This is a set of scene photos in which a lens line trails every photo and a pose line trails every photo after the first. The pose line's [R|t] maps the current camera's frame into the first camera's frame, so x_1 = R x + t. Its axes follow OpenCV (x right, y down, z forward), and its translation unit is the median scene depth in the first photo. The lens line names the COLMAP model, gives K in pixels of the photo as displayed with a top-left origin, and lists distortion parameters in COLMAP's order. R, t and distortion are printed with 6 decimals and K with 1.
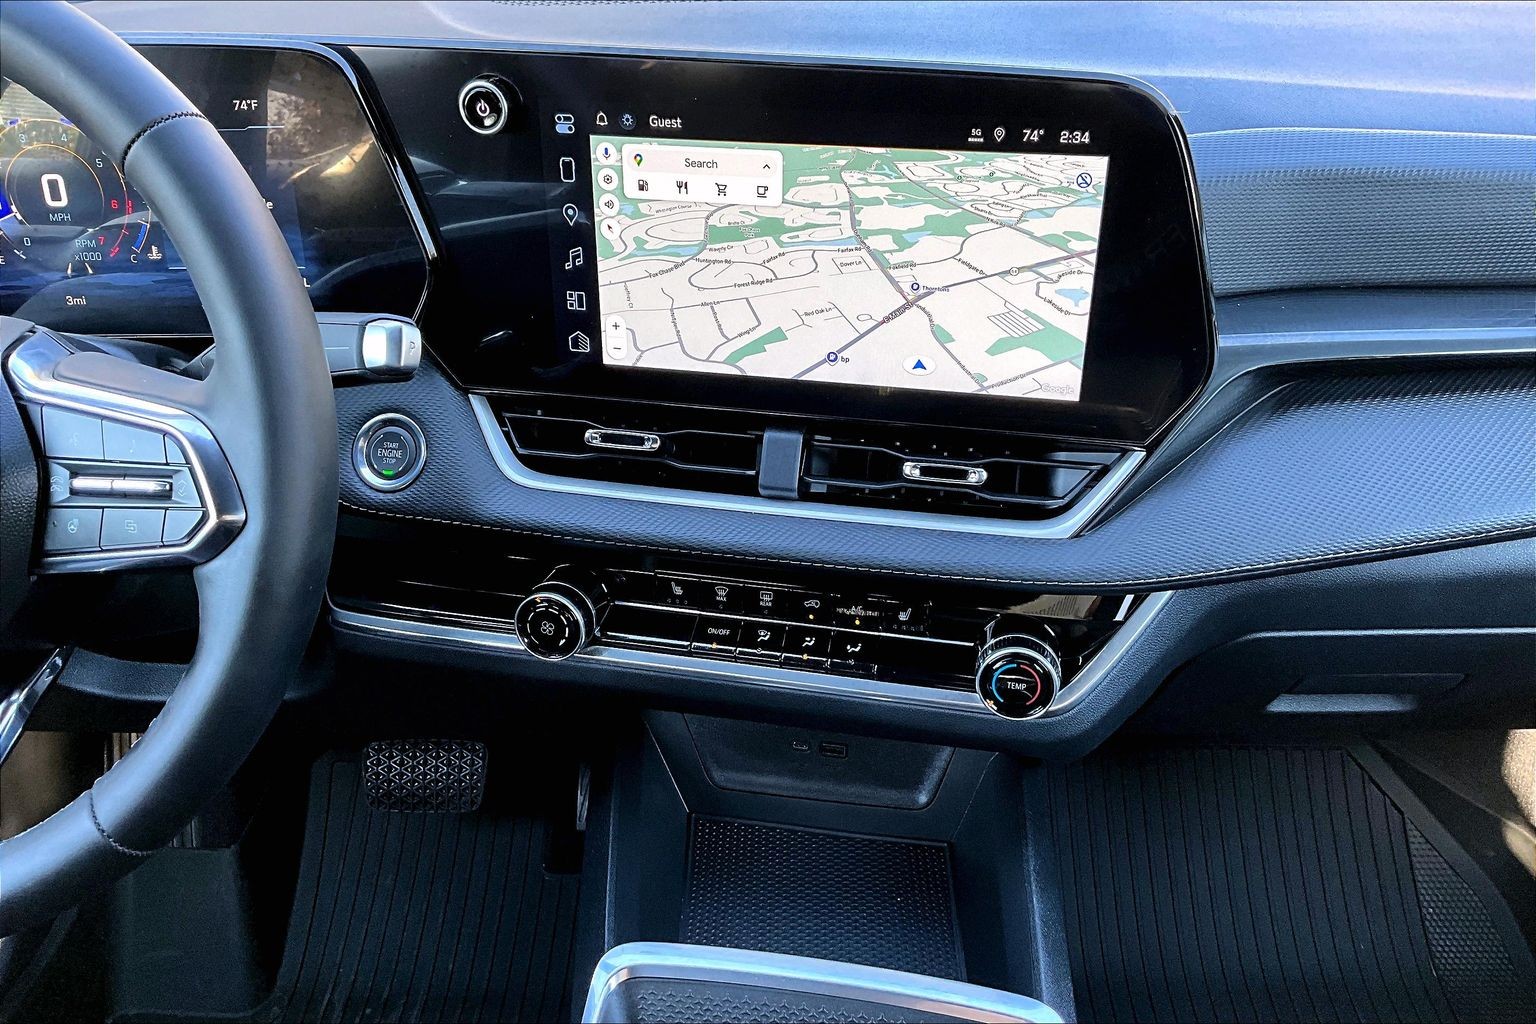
lens RADIAL K [[1279.4, 0, 781.9], [0, 1279.4, 518.6], [0, 0, 1]] dist [0.066177, -0.110629]
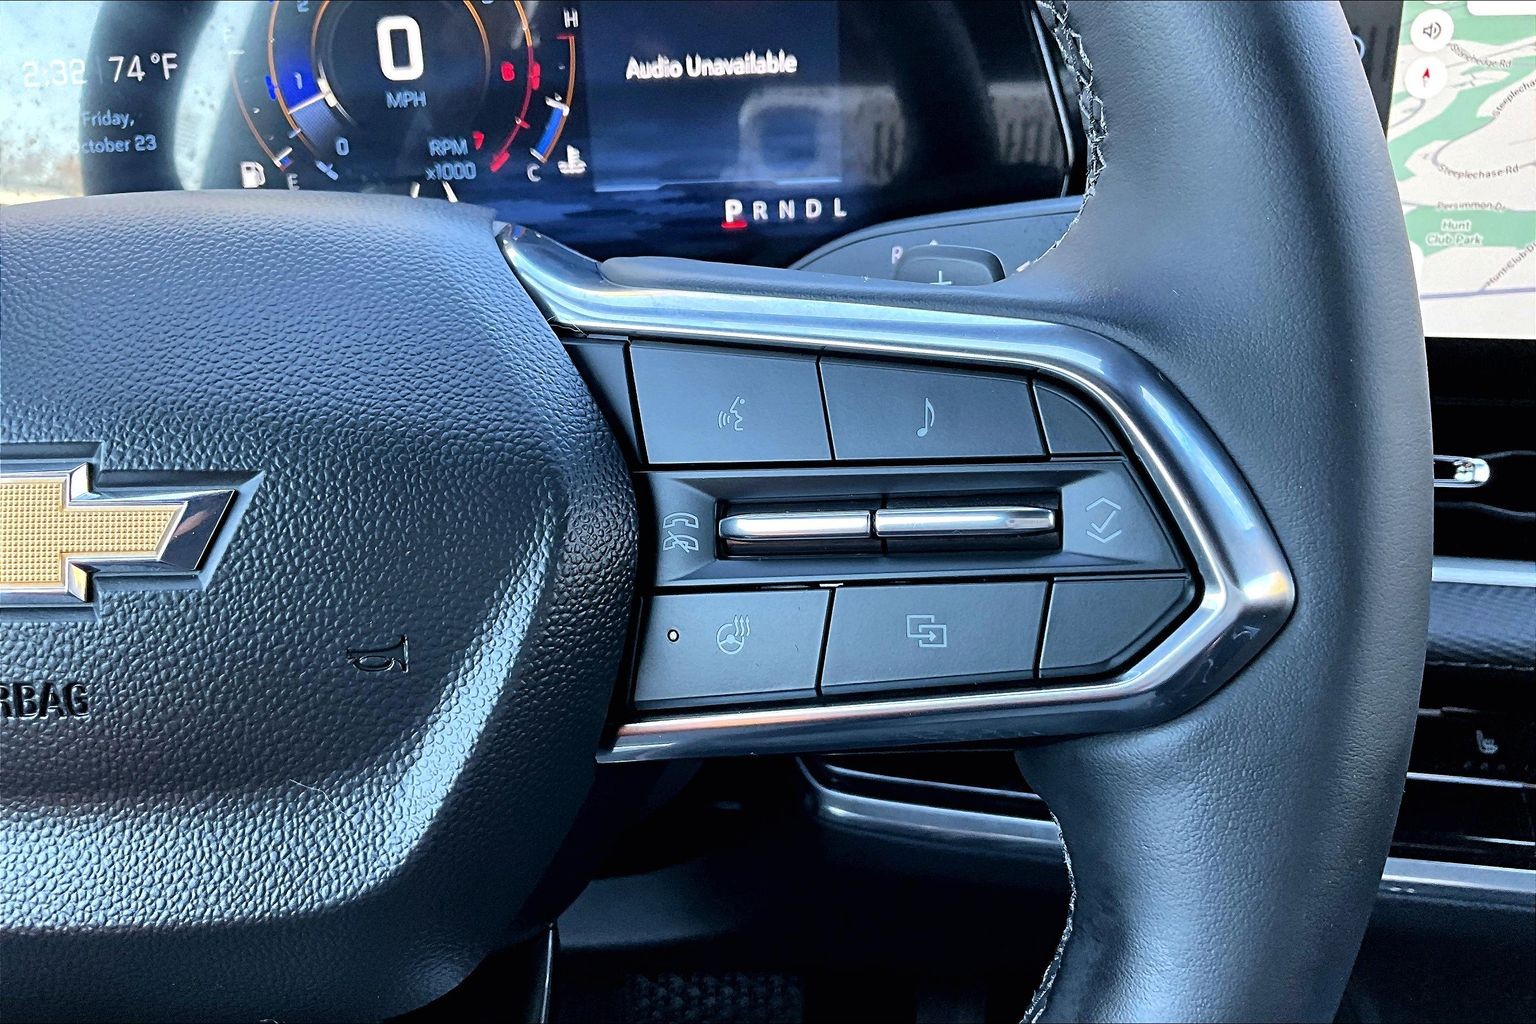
lens RADIAL K [[1279.4, 0, 762.6], [0, 1279.4, 517.2], [0, 0, 1]] dist [0.066177, -0.110629]
pose [[0.999496, -0.031493, -0.003972, -0.422970], [0.030910, 0.994090, -0.104068, 0.007564], [0.007226, 0.103893, 0.994562, 0.484271]]
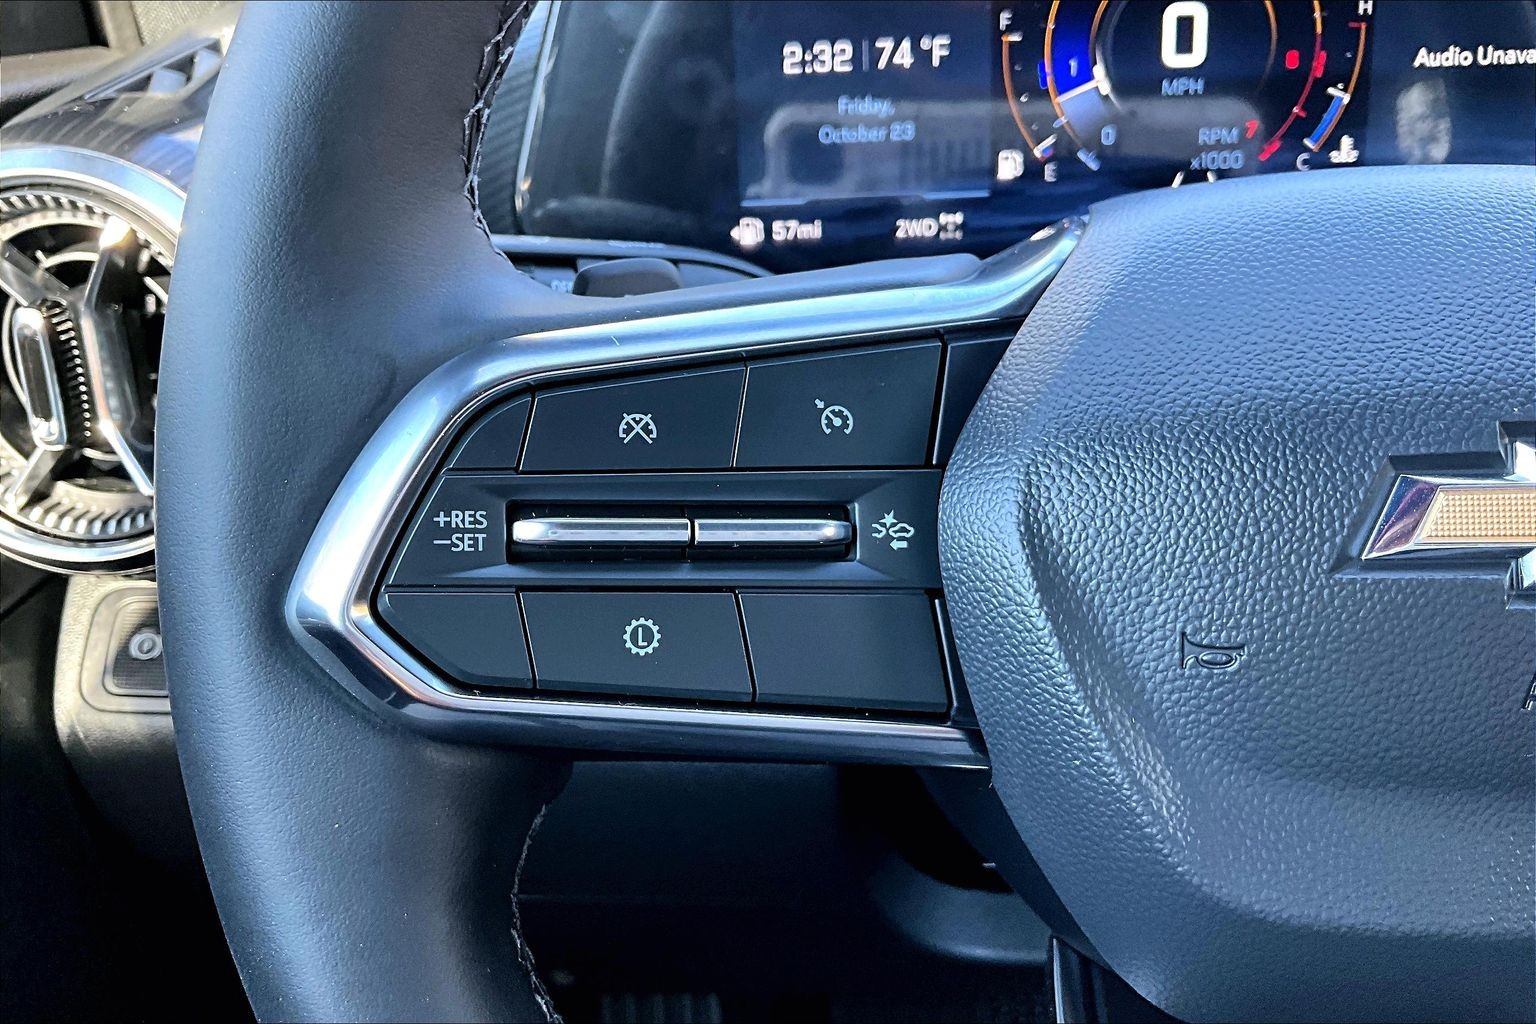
lens RADIAL K [[1279.4, 0, 763.6], [0, 1279.4, 519.2], [0, 0, 1]] dist [0.066177, -0.110629]
pose [[0.999721, -0.018702, -0.014443, -0.754477], [0.016979, 0.993631, -0.111396, 0.004615], [0.016434, 0.111120, 0.993671, 0.493954]]
